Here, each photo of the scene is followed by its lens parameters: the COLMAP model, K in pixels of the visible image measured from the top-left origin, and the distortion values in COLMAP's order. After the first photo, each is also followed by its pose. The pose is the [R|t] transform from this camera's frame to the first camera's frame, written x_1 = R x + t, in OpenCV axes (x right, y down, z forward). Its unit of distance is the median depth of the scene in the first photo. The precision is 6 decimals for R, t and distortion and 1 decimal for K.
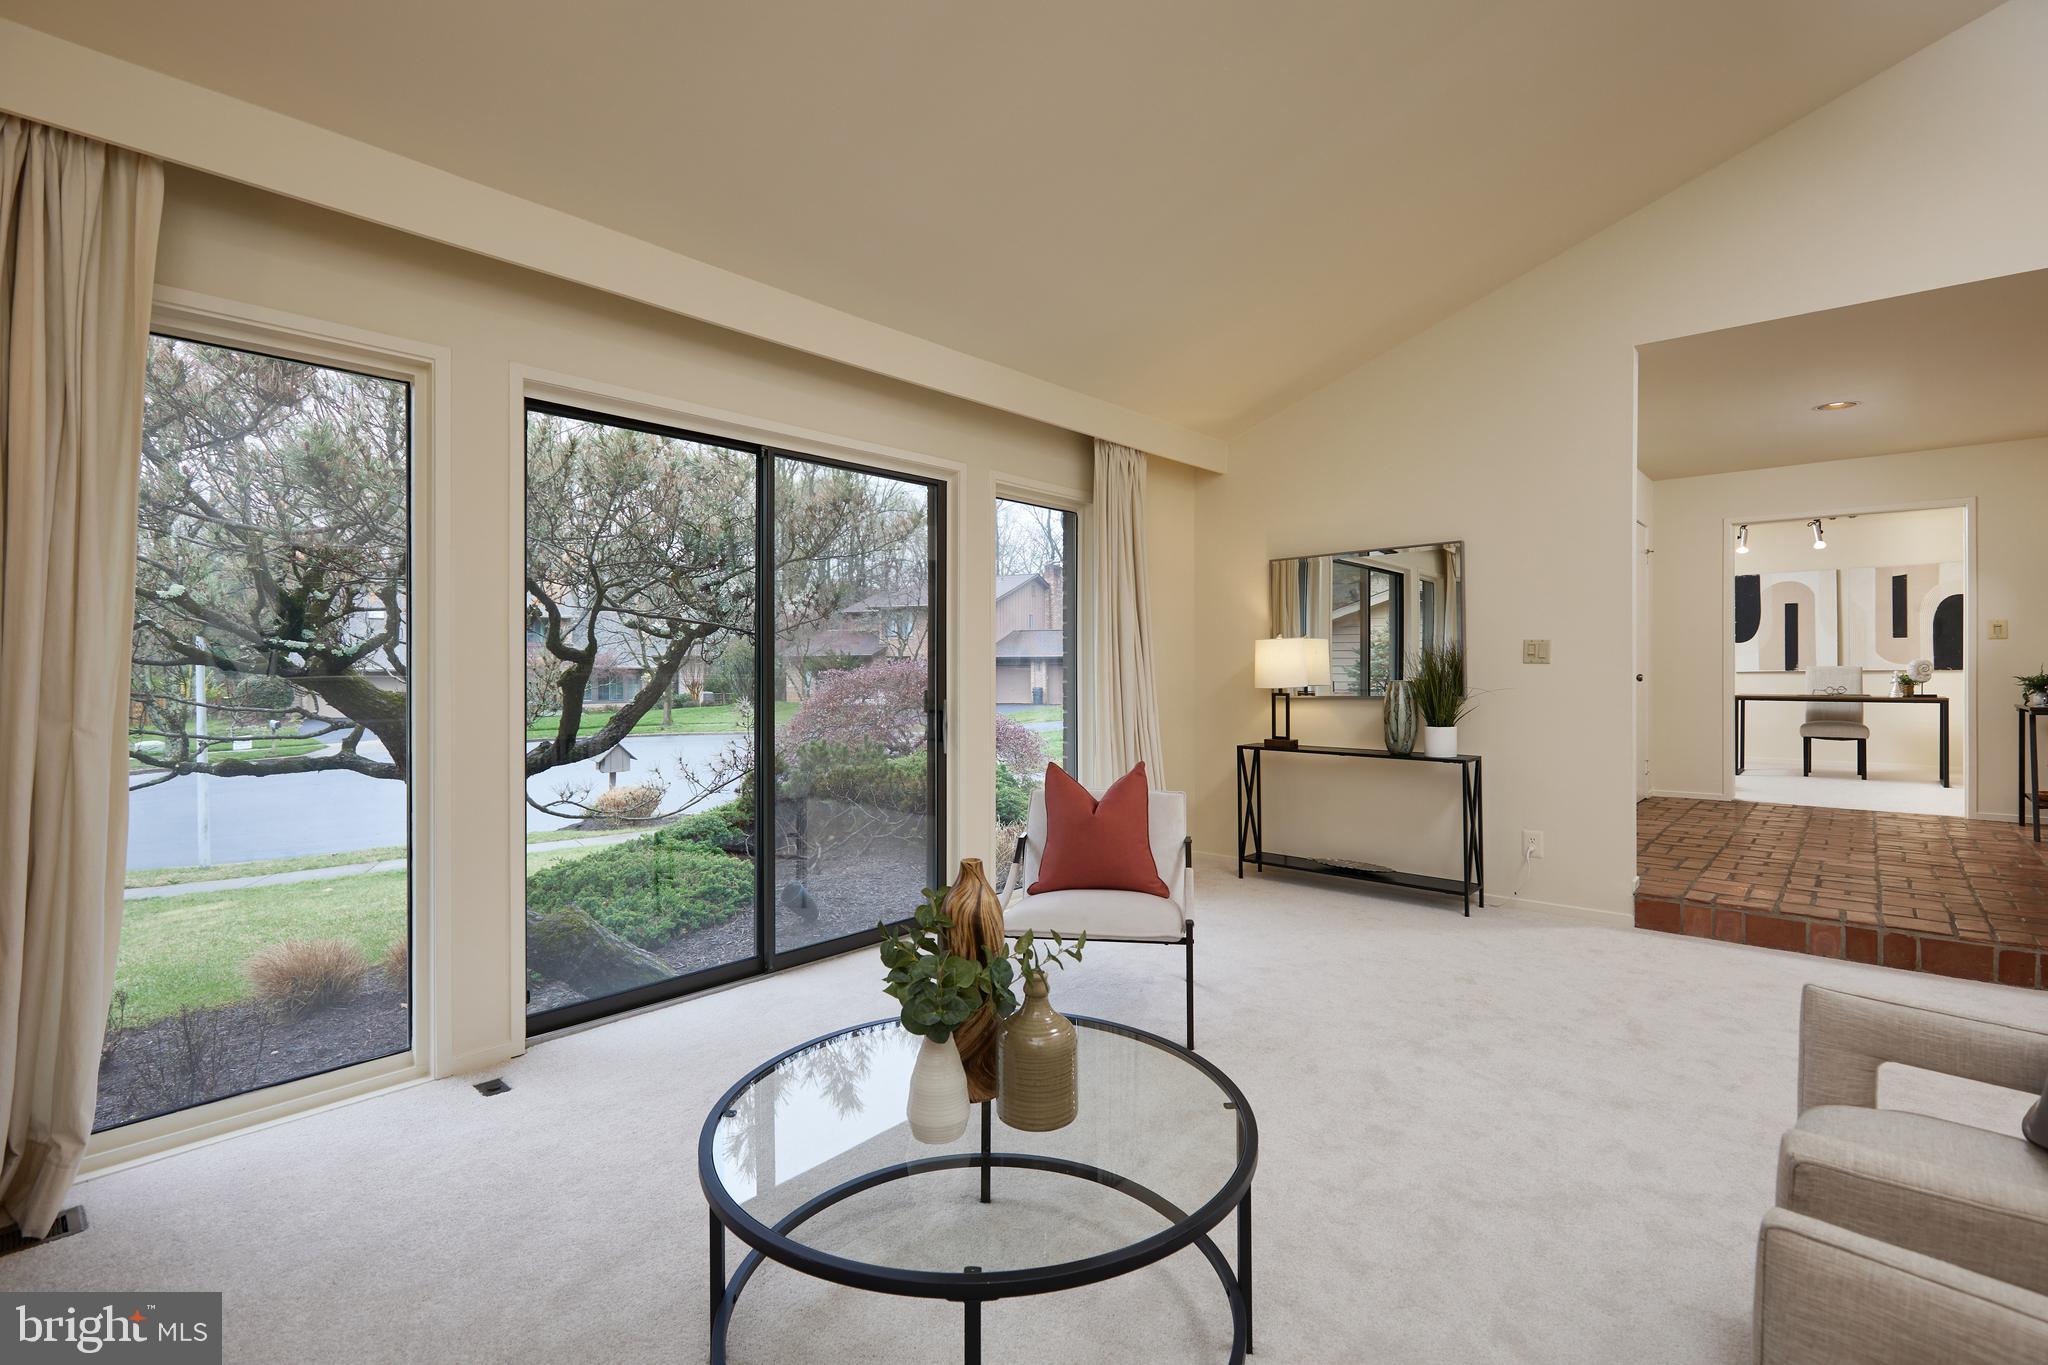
lens RADIAL K [[920.3, 0, 1028.1], [0, 920.3, 671.1], [0, 0, 1]] dist [-0.002117, -0.000497]
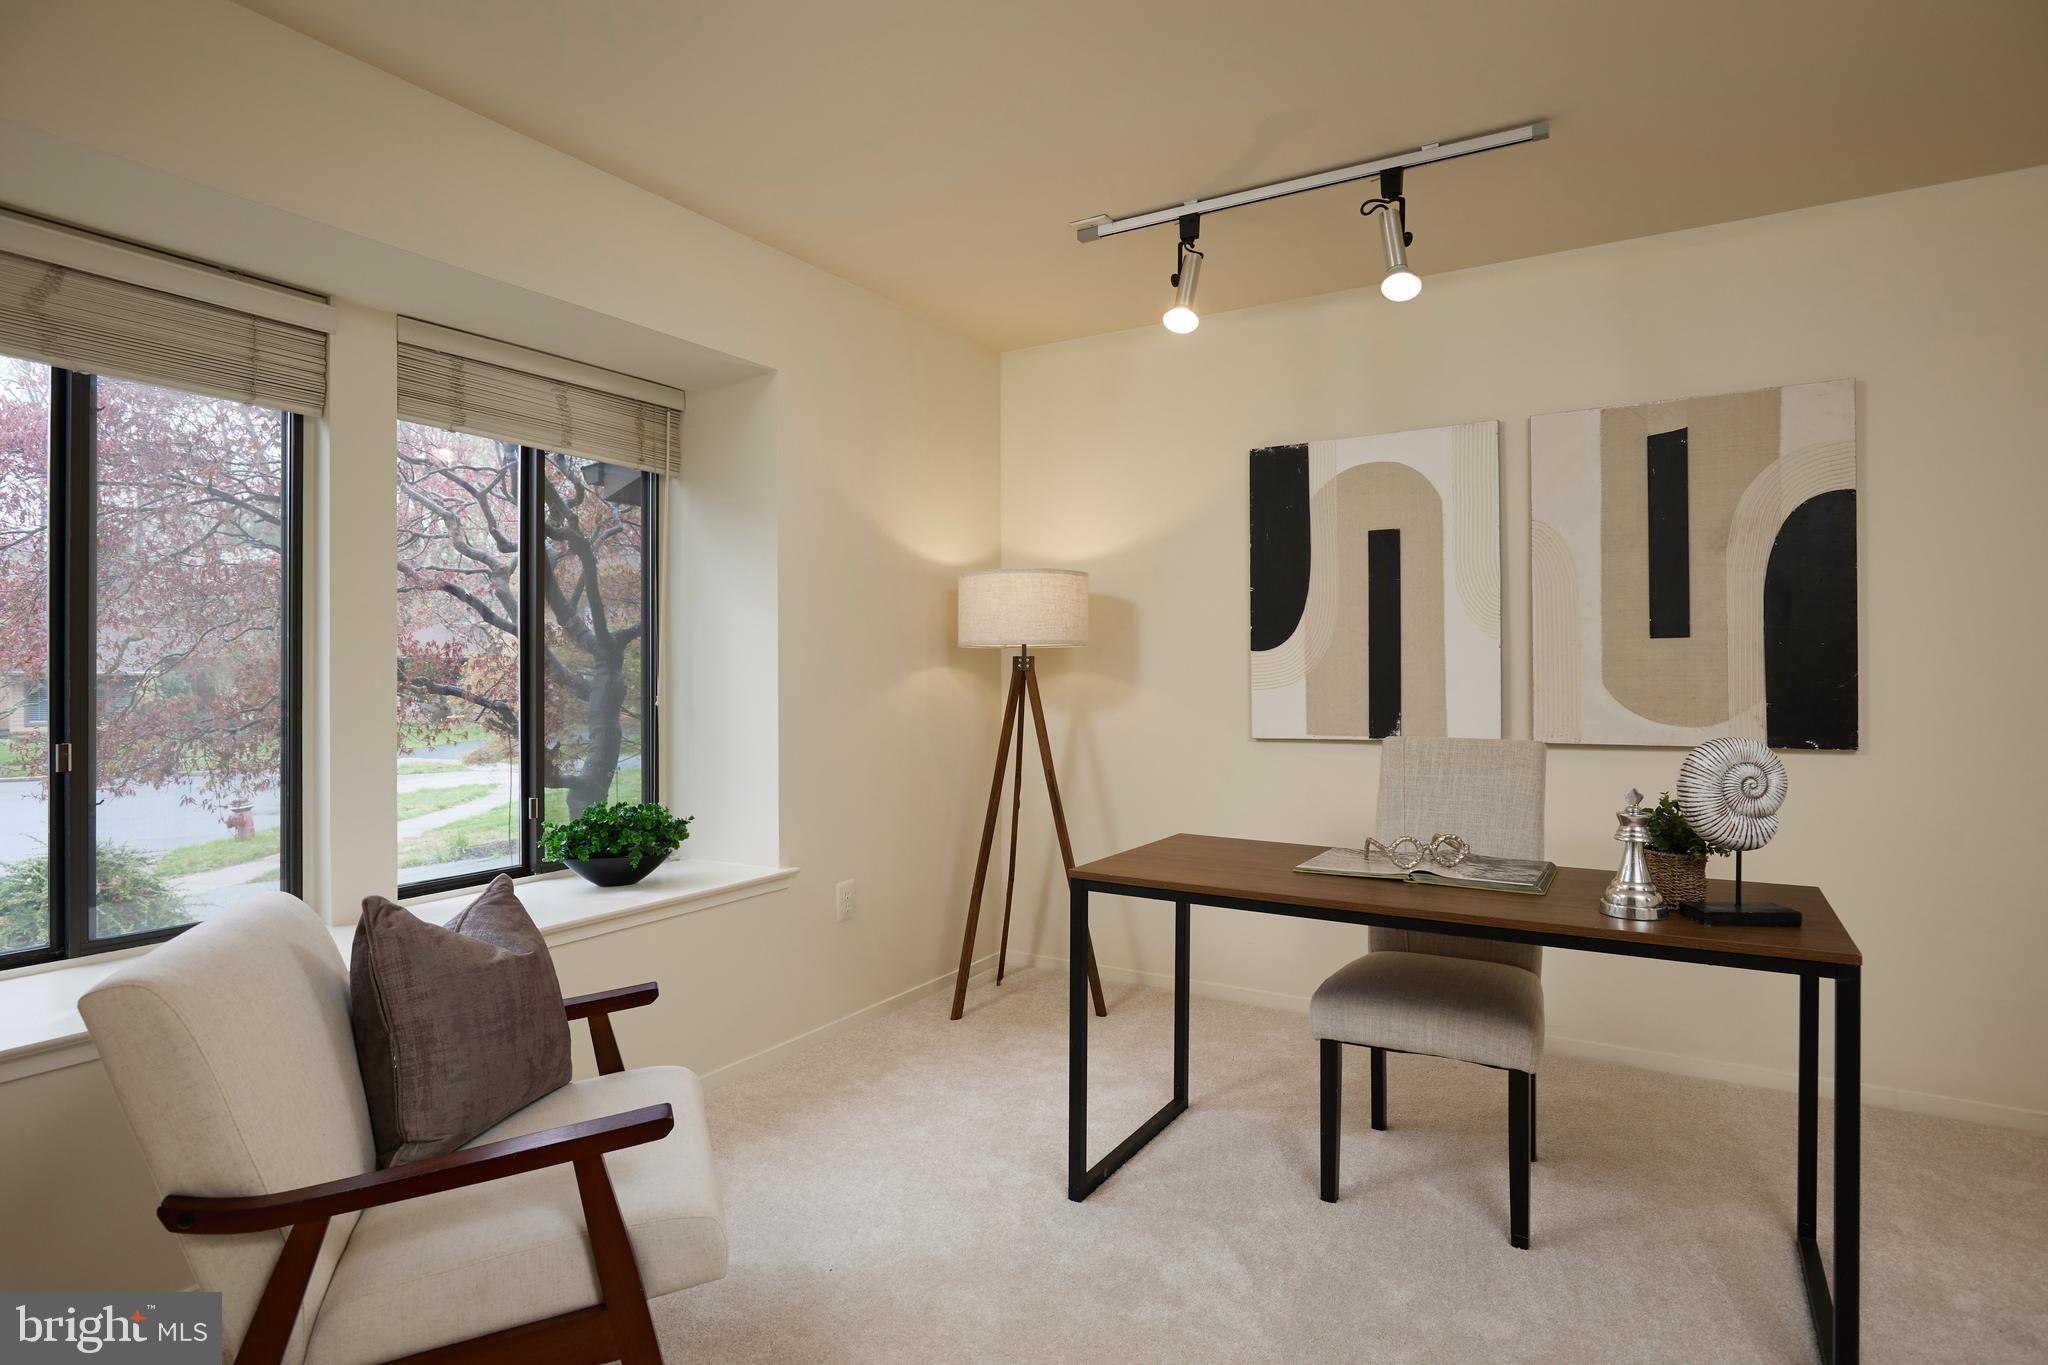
lens RADIAL K [[1050.4, 0, 1030.8], [0, 1050.4, 675.9], [0, 0, 1]] dist [-0.025324, 0.003860]
pose [[0.982926, 0.001443, 0.183995, 0.761580], [-0.000704, 0.999991, -0.004083, -0.024886], [-0.183999, 0.003883, 0.982919, 0.786495]]
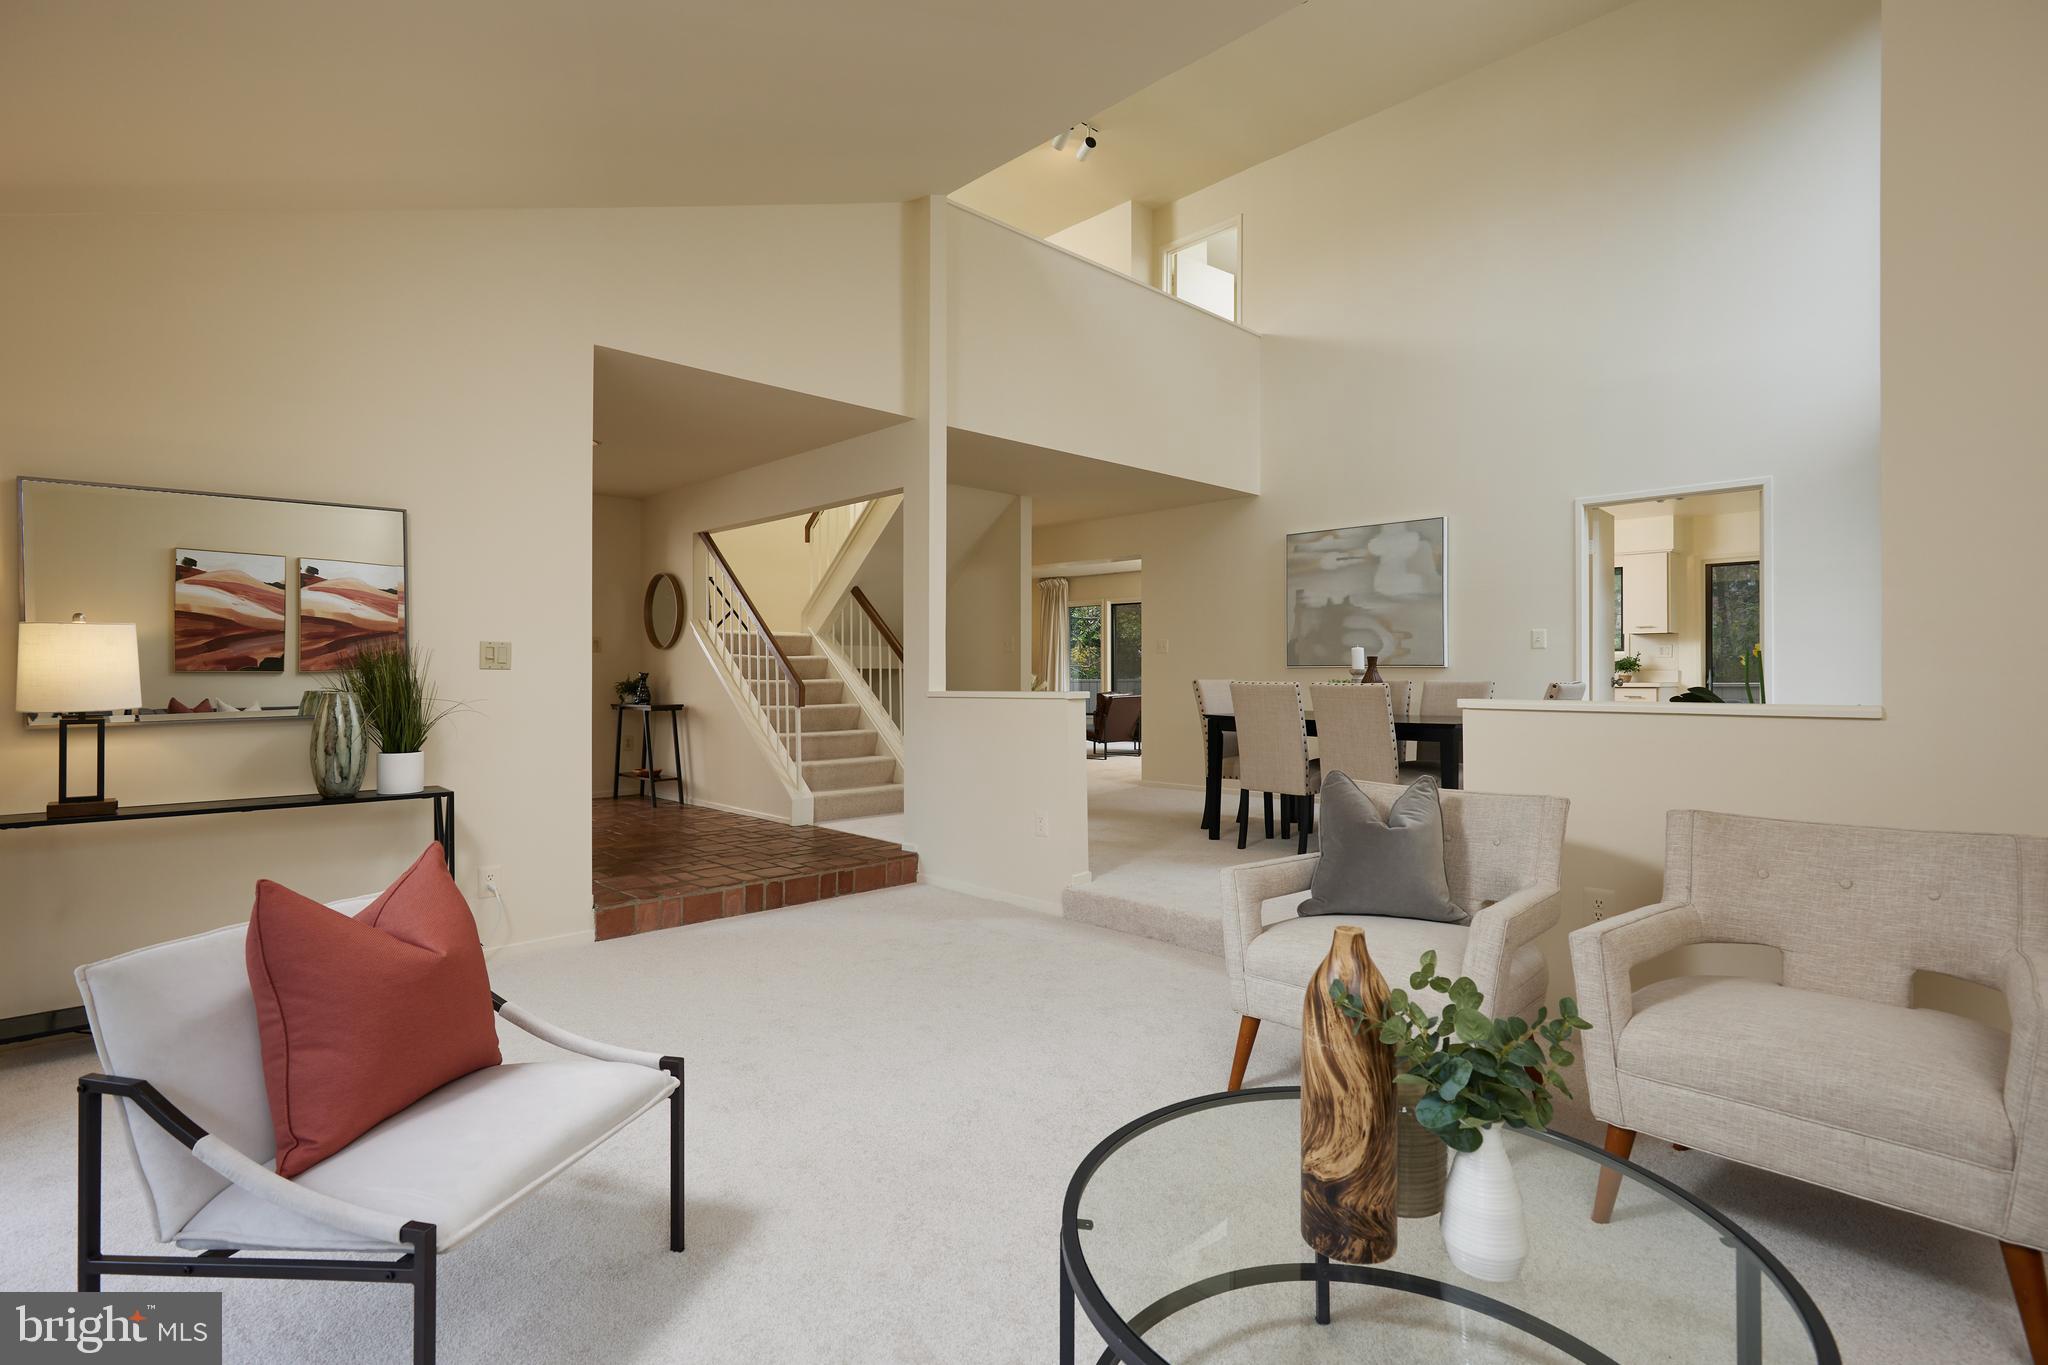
lens RADIAL K [[992.7, 0, 1031.6], [0, 992.7, 683.2], [0, 0, 1]] dist [0.000826, 0.000011]
pose [[0.039837, -0.007410, 0.999179, -0.199117], [0.002637, 0.999970, 0.007311, -0.000468], [-0.999203, 0.002344, 0.039855, 0.263377]]
